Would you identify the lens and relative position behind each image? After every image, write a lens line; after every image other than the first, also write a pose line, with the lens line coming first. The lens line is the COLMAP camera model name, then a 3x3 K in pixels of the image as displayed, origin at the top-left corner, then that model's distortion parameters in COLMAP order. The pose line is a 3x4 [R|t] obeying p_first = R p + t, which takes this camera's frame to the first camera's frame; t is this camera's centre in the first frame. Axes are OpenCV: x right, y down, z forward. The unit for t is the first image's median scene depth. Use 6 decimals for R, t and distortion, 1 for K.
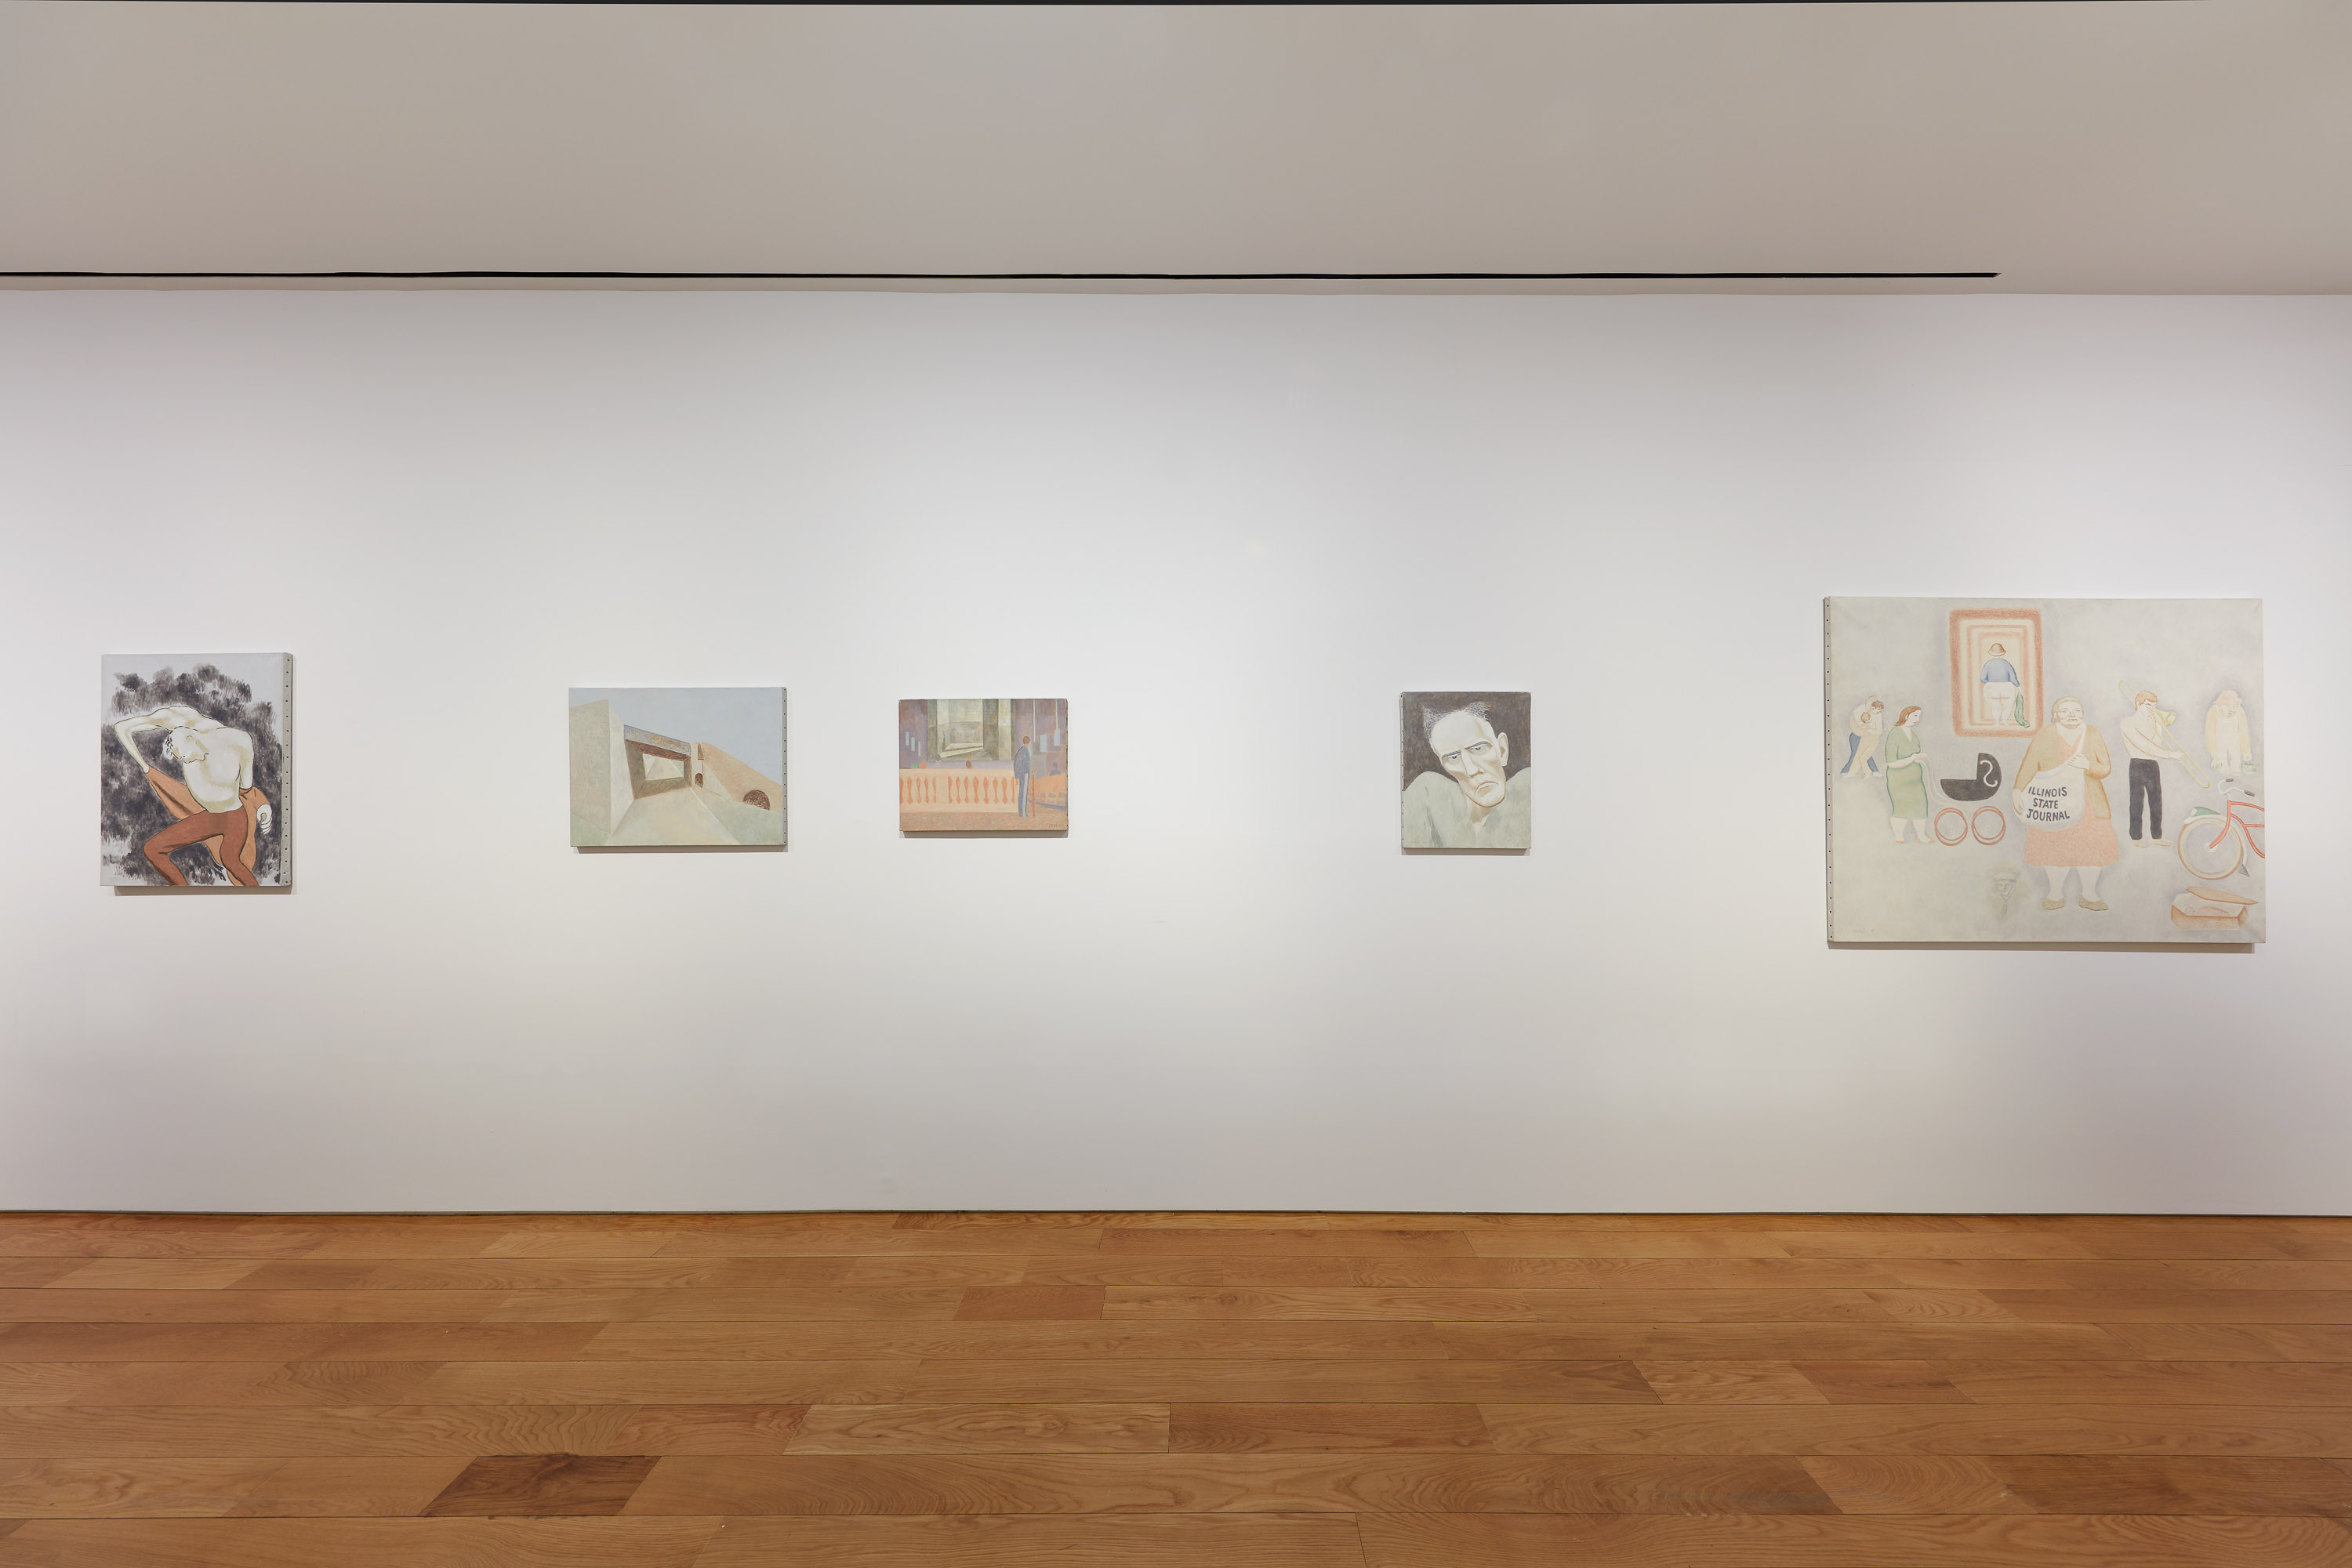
lens RADIAL K [[803.5, 0, 1178.2], [0, 803.5, 778.8], [0, 0, 1]] dist [0.001517, -0.000196]
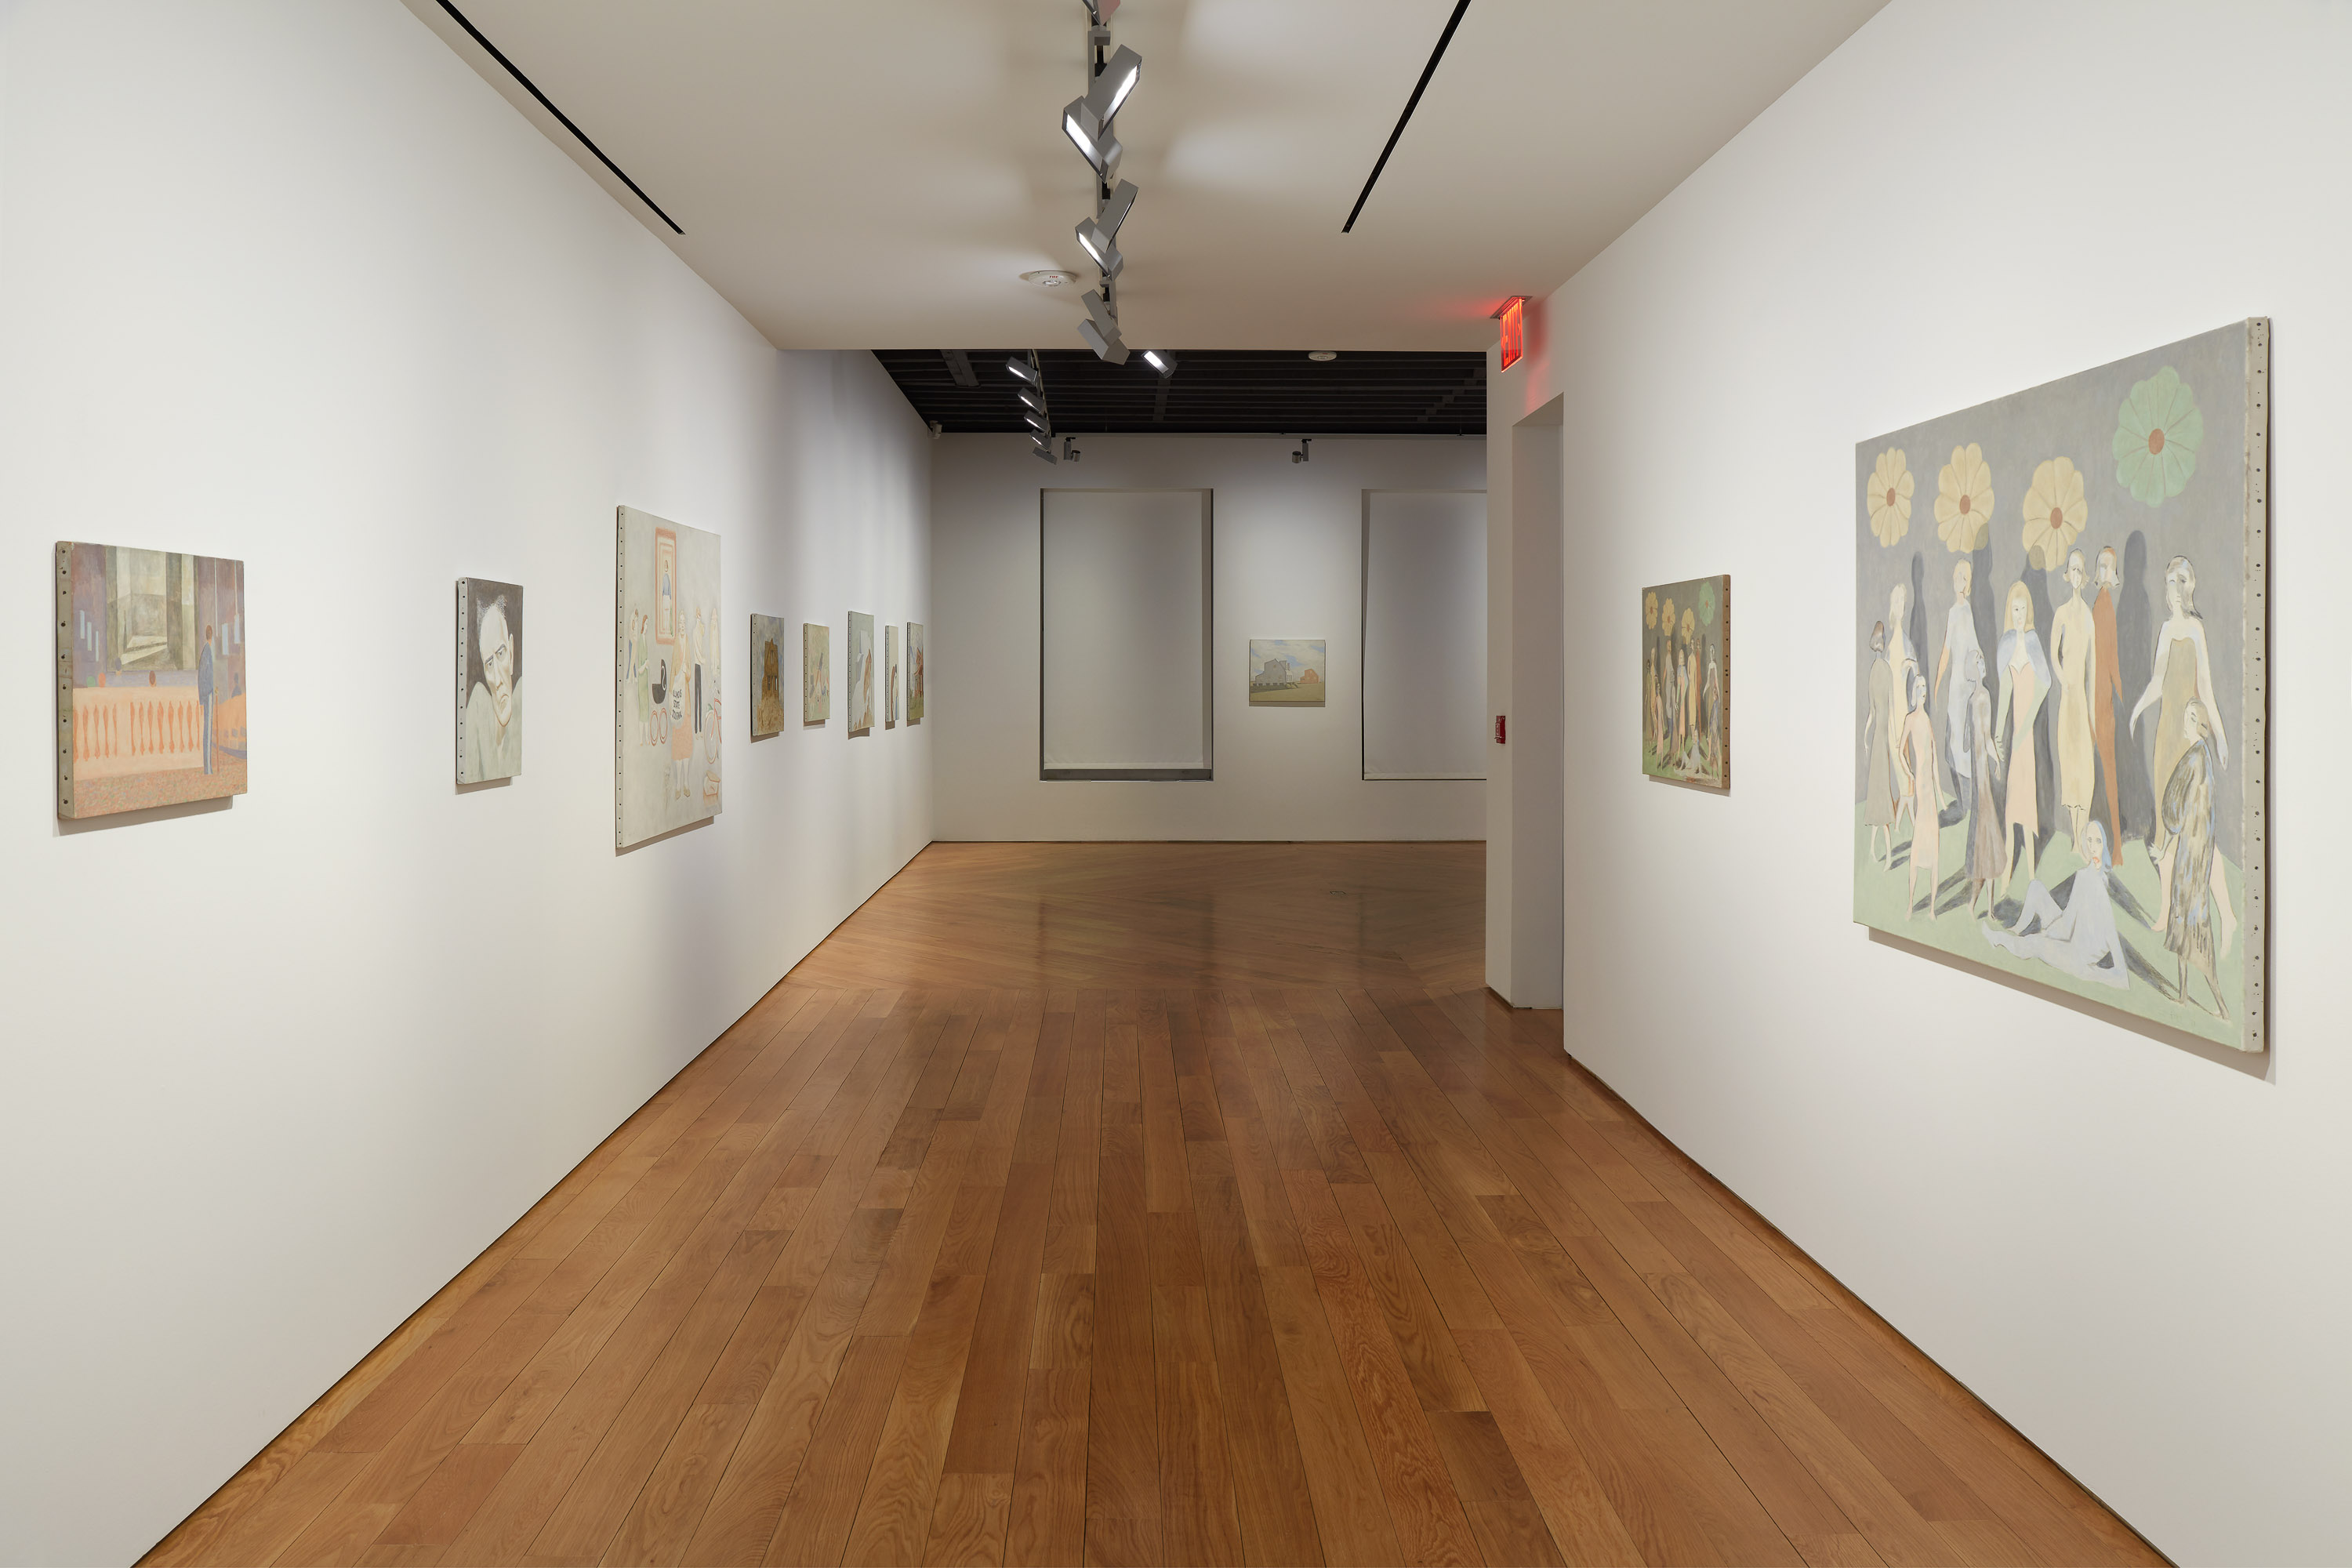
lens RADIAL K [[1863.2, 0, 1176.4], [0, 1863.2, 780.8], [0, 0, 1]] dist [0.000183, 0.003870]
pose [[-0.035060, -0.063042, 0.997395, -1.504777], [0.036912, 0.997246, 0.064330, -0.004823], [-0.998703, 0.039071, -0.032636, 0.389730]]
